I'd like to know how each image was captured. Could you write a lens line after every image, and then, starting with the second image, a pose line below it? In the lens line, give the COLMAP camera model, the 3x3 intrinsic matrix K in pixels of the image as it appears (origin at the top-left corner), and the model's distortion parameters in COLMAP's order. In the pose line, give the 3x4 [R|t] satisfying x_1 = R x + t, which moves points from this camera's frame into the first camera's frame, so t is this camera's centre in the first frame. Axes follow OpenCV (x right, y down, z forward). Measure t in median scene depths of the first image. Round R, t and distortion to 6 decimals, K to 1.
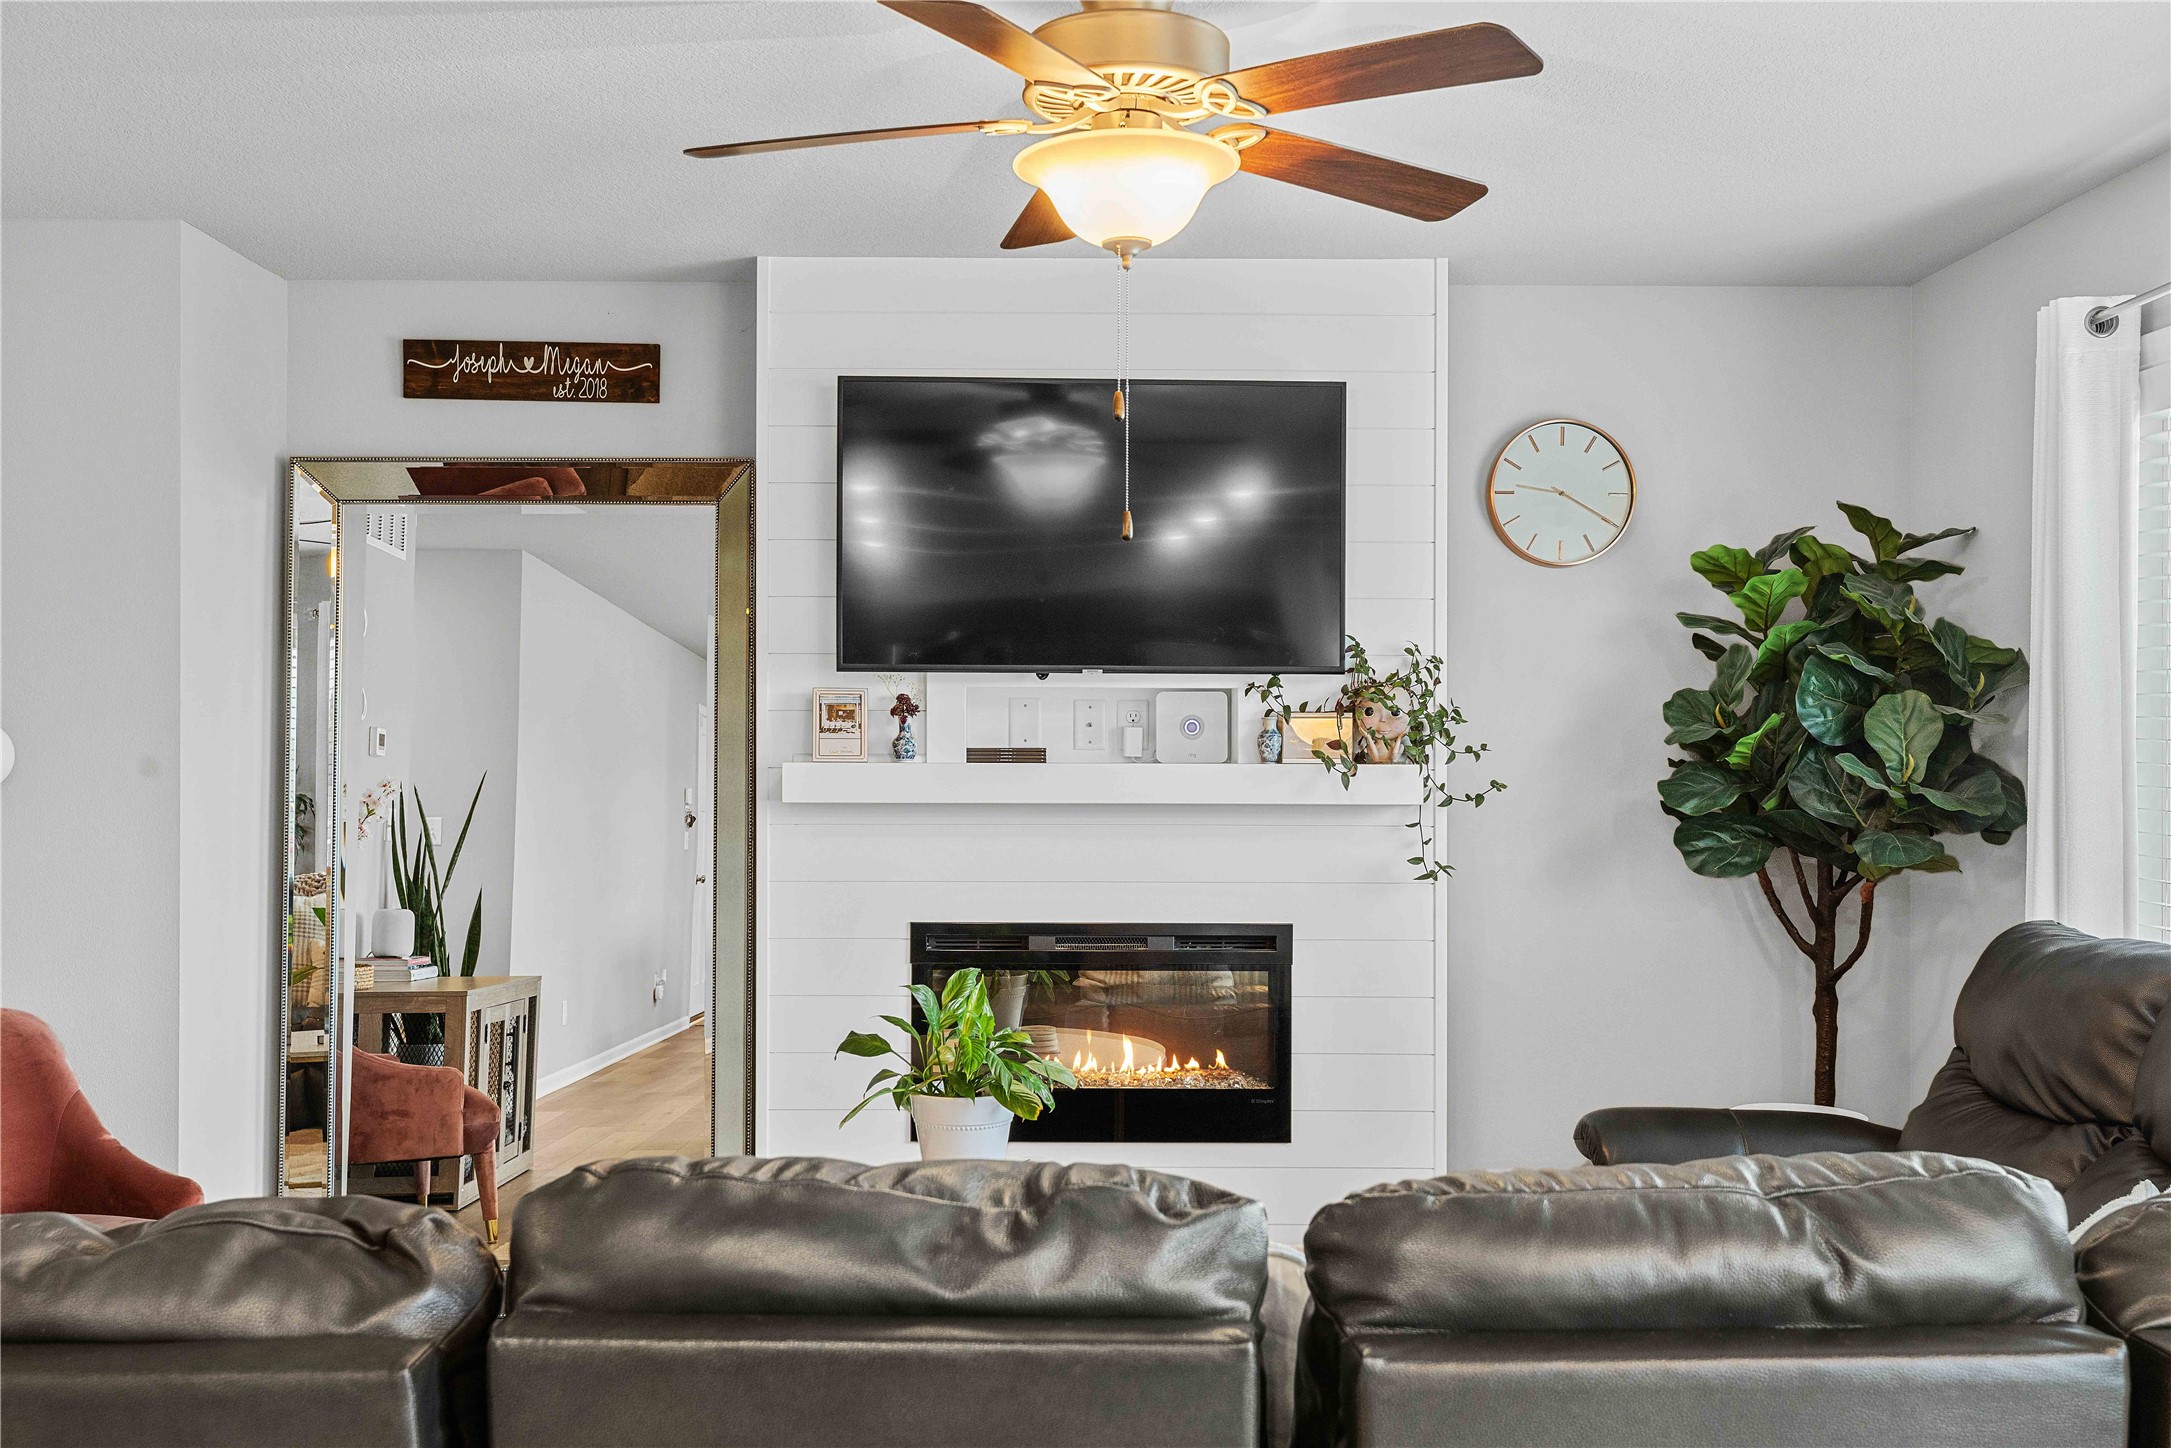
lens RADIAL K [[2086.9, 0, 1085.5], [0, 2086.9, 724.0], [0, 0, 1]] dist [-0.001602, 0.005054]
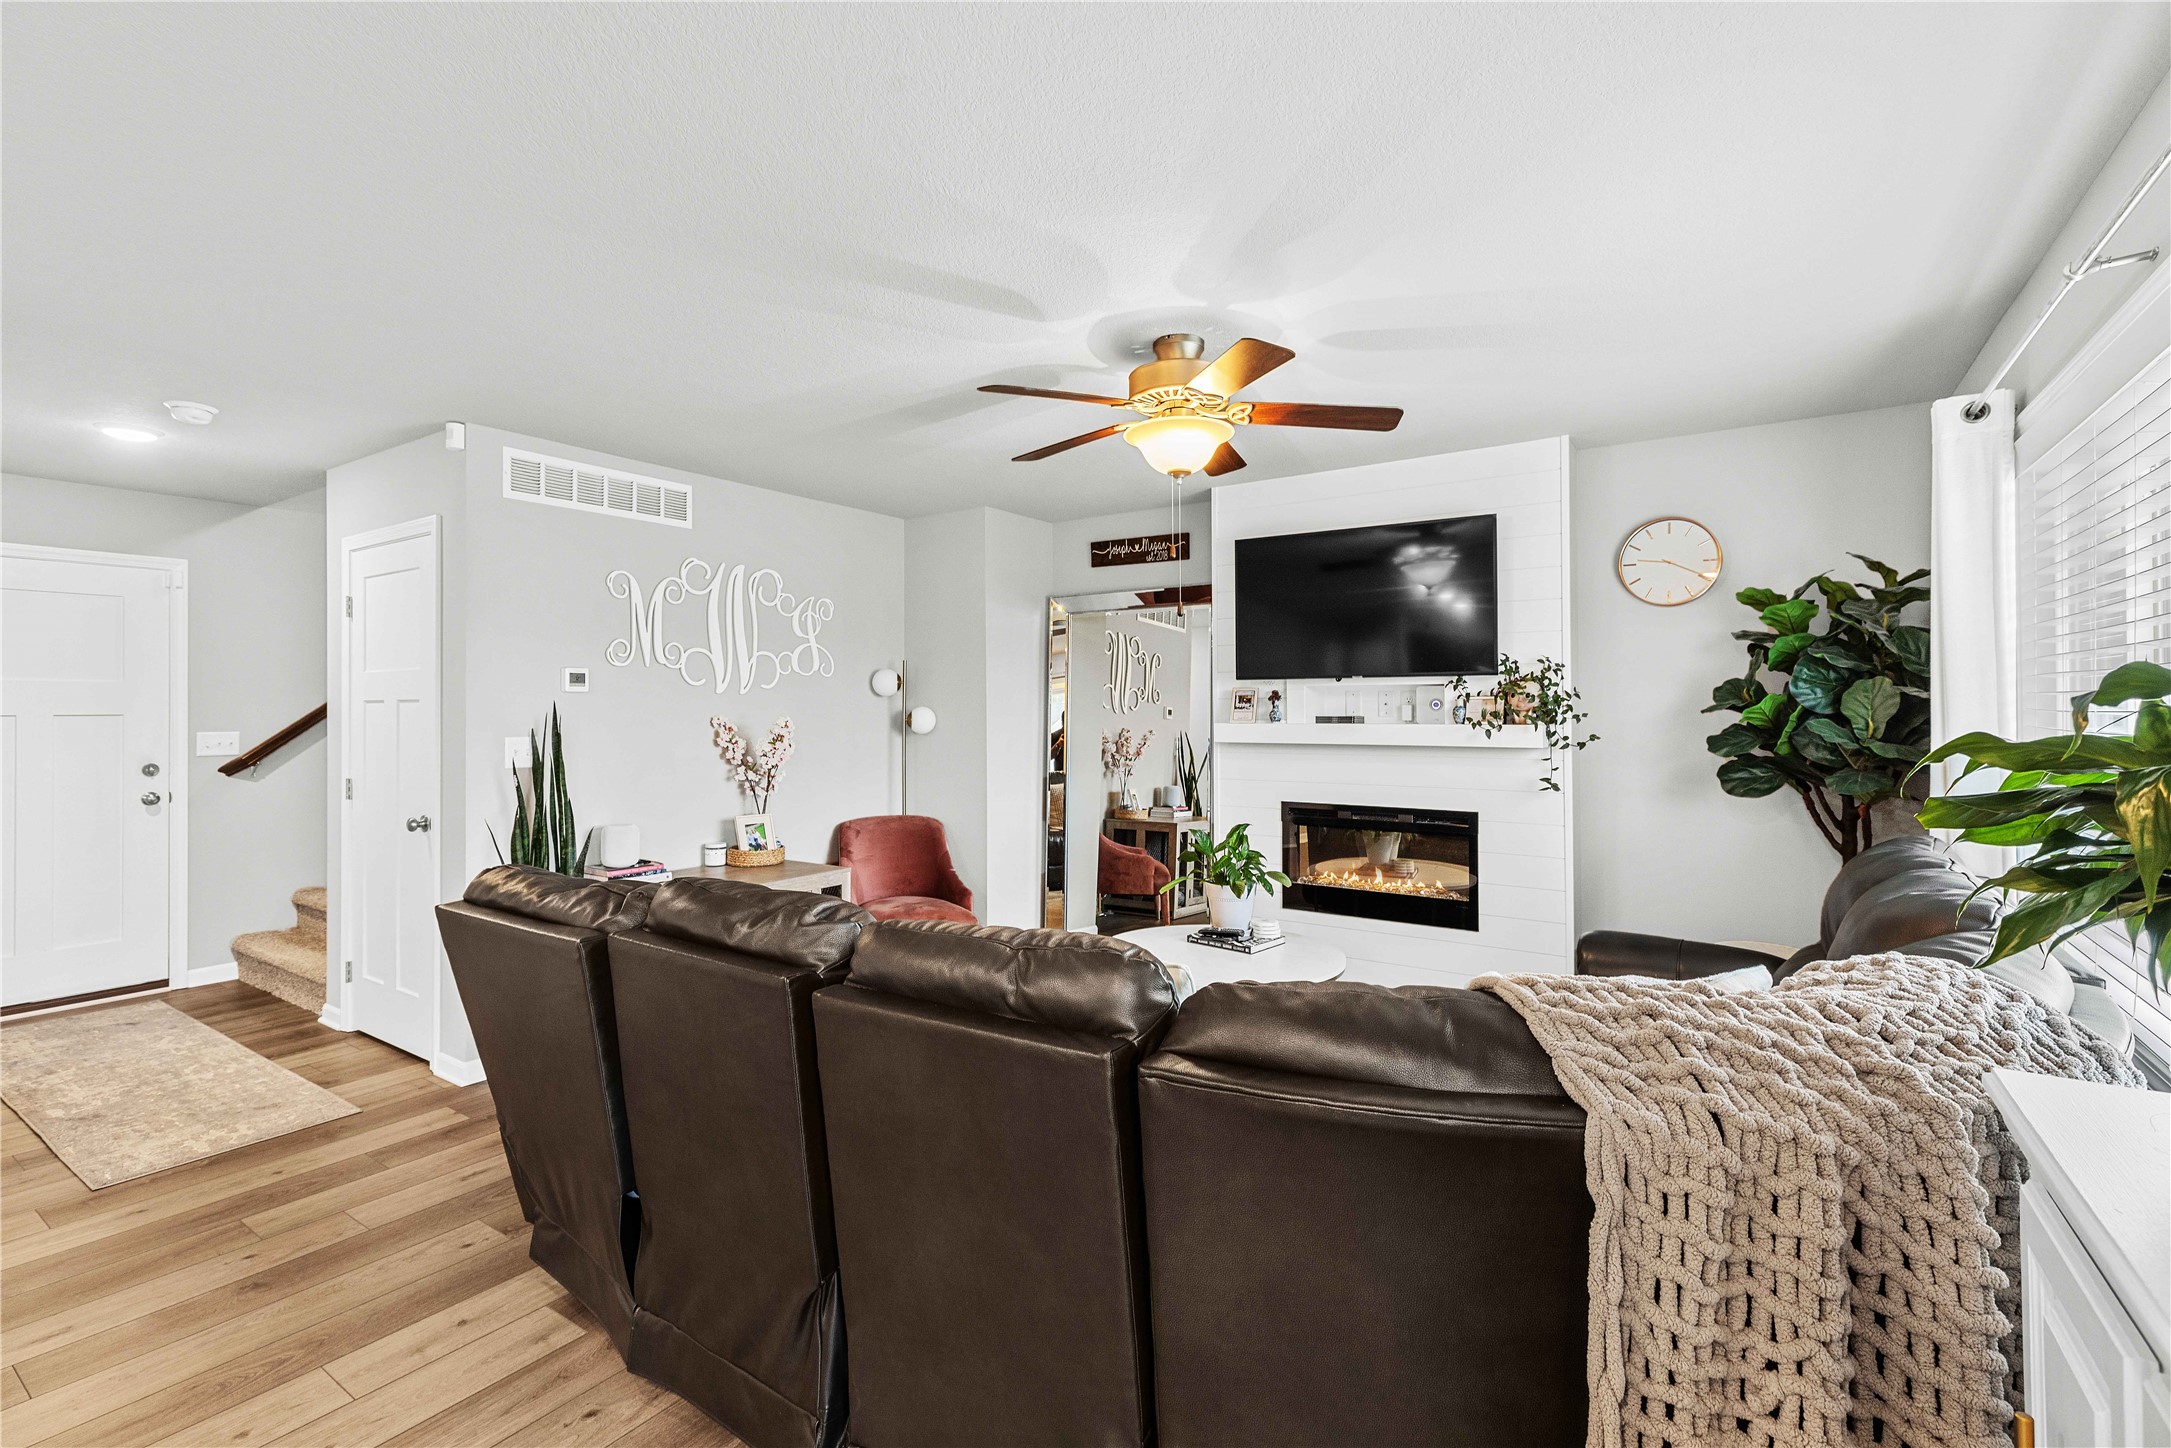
lens RADIAL K [[975.4, 0, 1063.2], [0, 975.4, 703.7], [0, 0, 1]] dist [0.000155, 0.000463]
pose [[0.817499, -0.009083, -0.575858, 0.297810], [0.008928, 0.999955, -0.003098, 0.000191], [0.575860, -0.002609, 0.817544, 0.090790]]
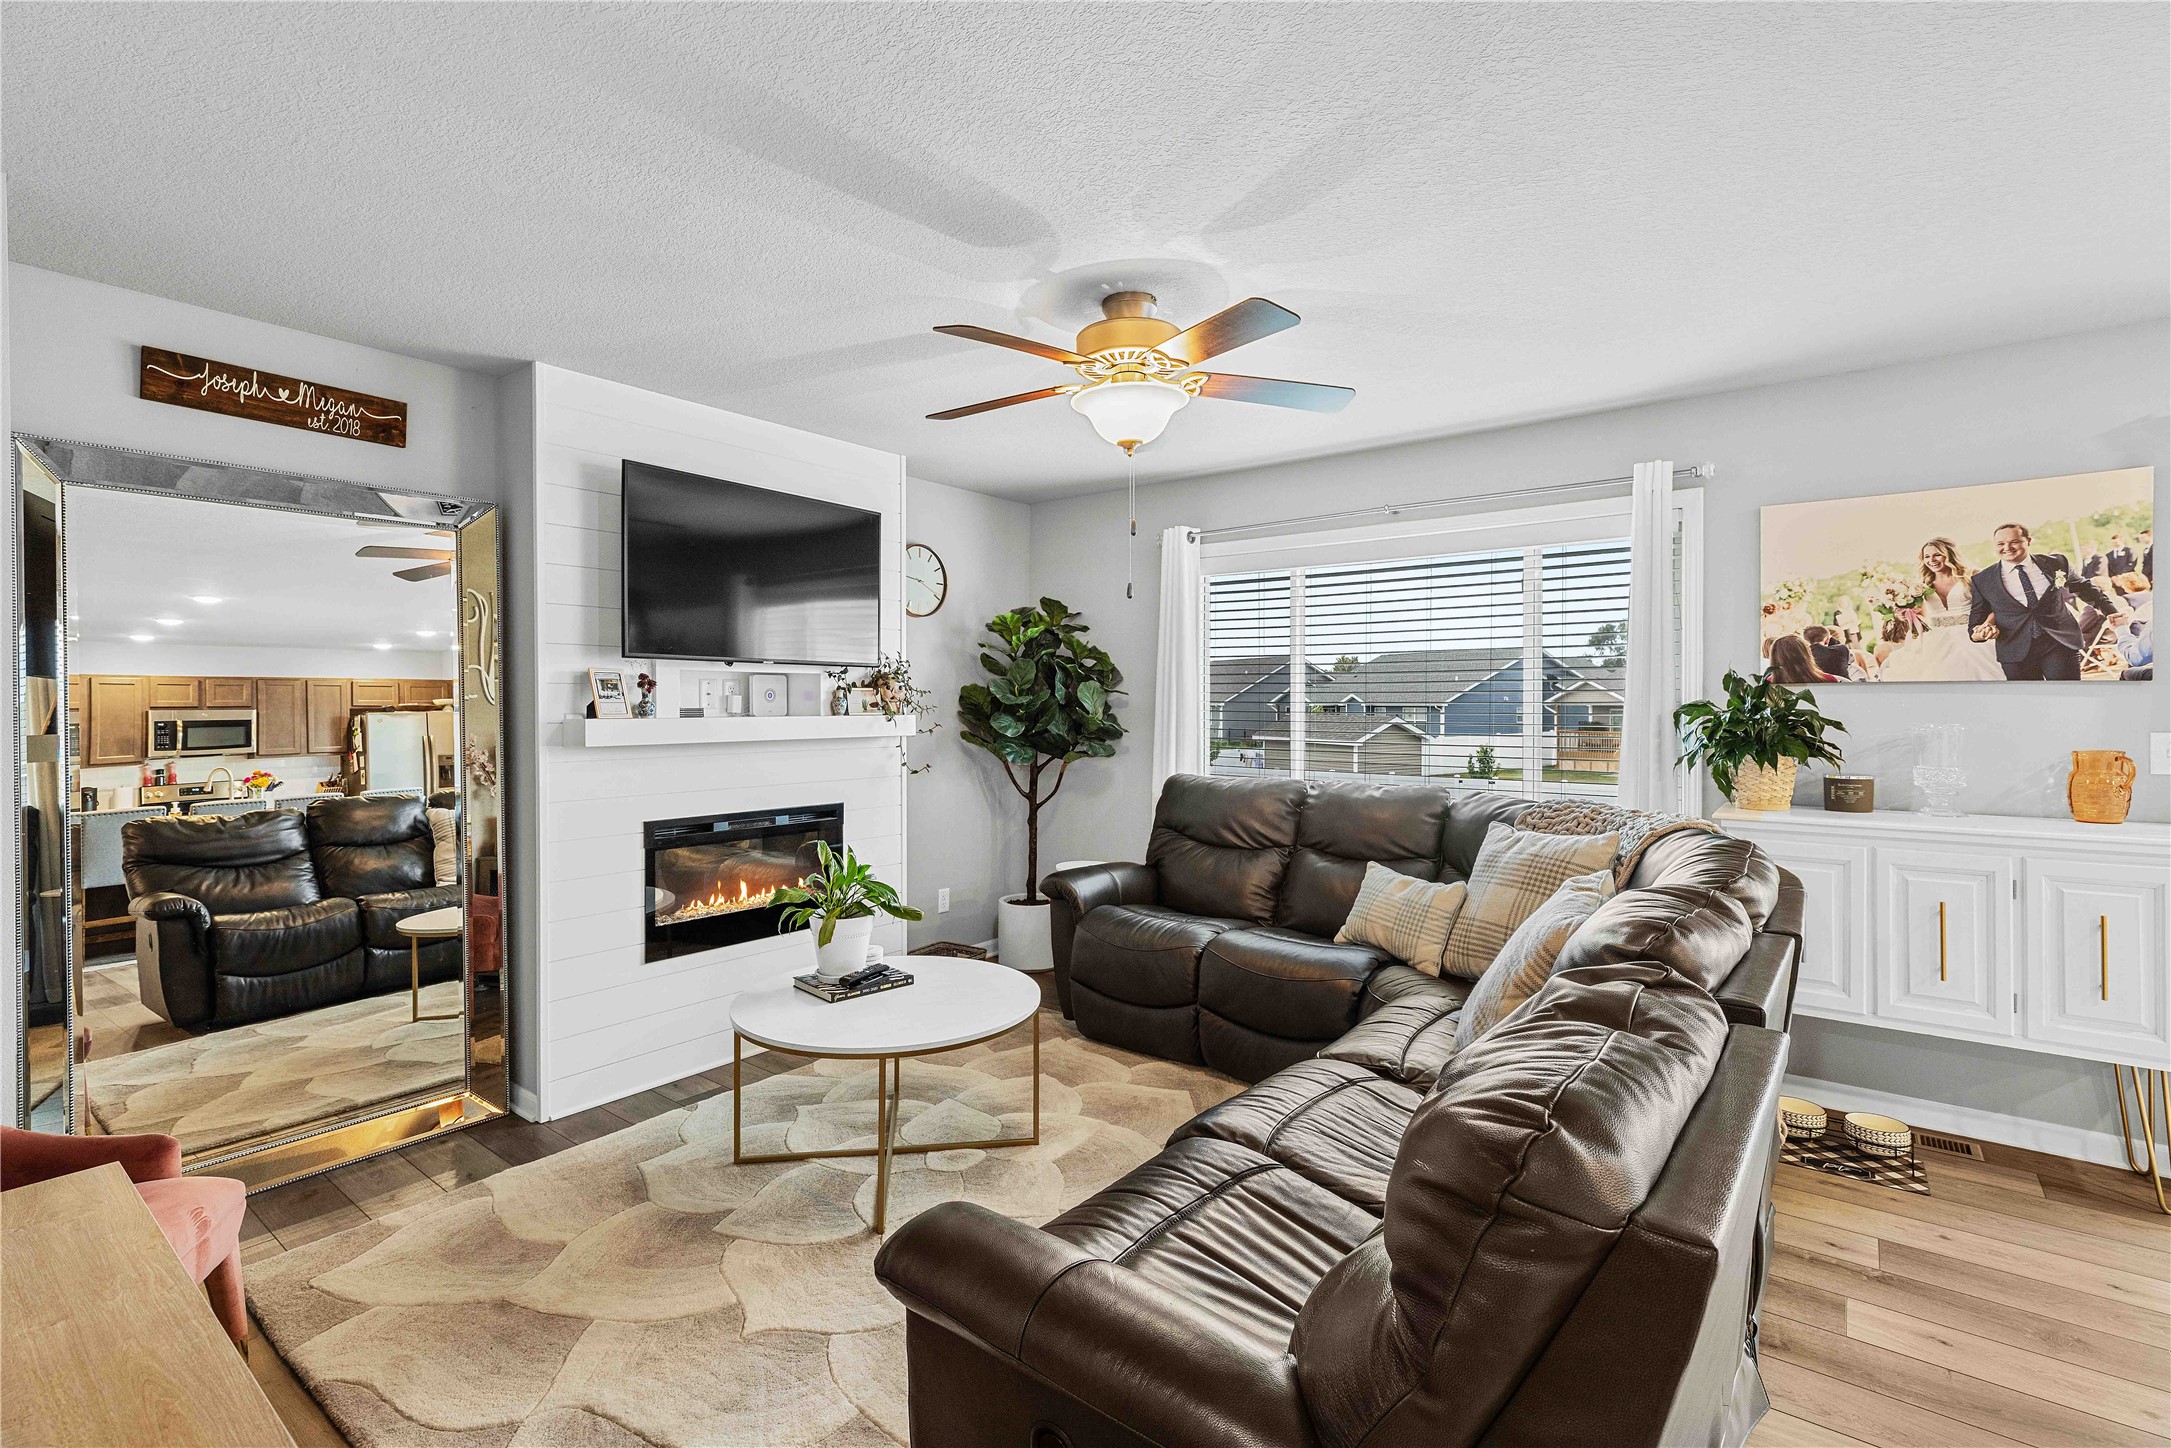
lens RADIAL K [[987.5, 0, 1059.2], [0, 987.5, 707.7], [0, 0, 1]] dist [0.000086, -0.000002]
pose [[0.626912, -0.005658, 0.779069, -0.463831], [-0.005121, 0.999922, 0.011383, 0.000984], [-0.779073, -0.011126, 0.626834, 0.305651]]
